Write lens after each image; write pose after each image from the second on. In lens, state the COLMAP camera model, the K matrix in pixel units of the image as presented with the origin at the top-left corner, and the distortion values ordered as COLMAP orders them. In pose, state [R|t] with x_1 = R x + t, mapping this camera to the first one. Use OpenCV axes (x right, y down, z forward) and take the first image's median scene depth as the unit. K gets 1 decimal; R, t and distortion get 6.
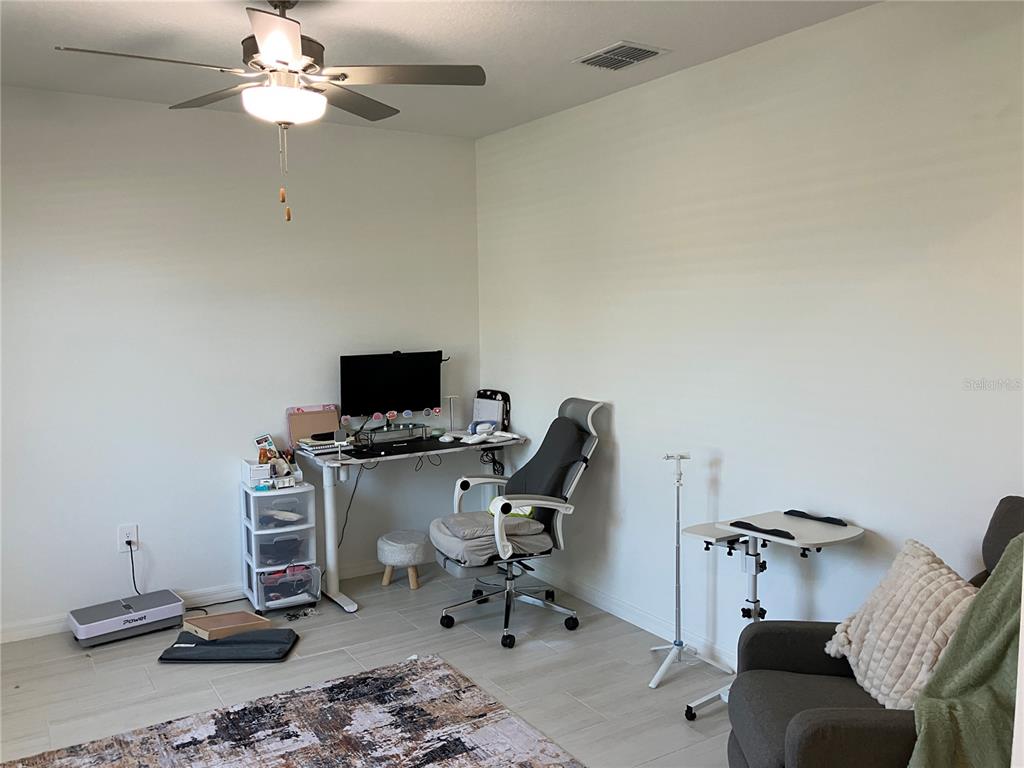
lens RADIAL K [[835.9, 0, 493.0], [0, 835.9, 378.7], [0, 0, 1]] dist [0.021480, -0.022875]
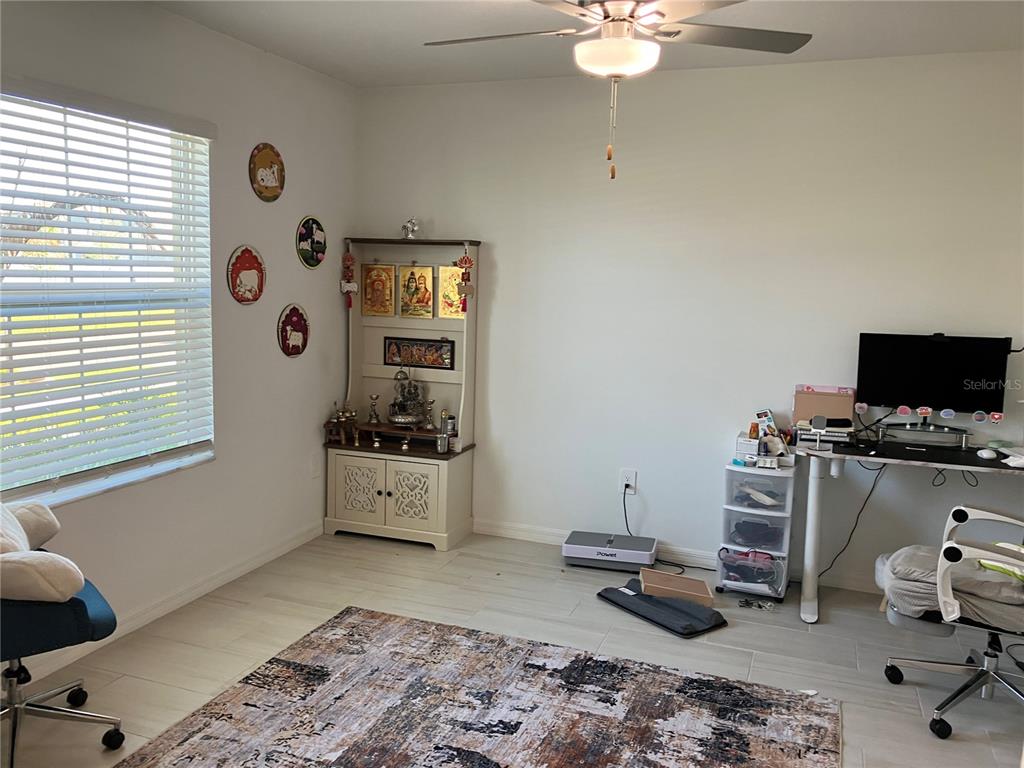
lens RADIAL K [[835.9, 0, 506.7], [0, 835.9, 382.9], [0, 0, 1]] dist [0.021480, -0.022875]
pose [[0.607838, 0.133641, -0.782735, 0.322586], [-0.099582, 0.990783, 0.091832, -0.022486], [0.787792, 0.022128, 0.615543, 0.219835]]
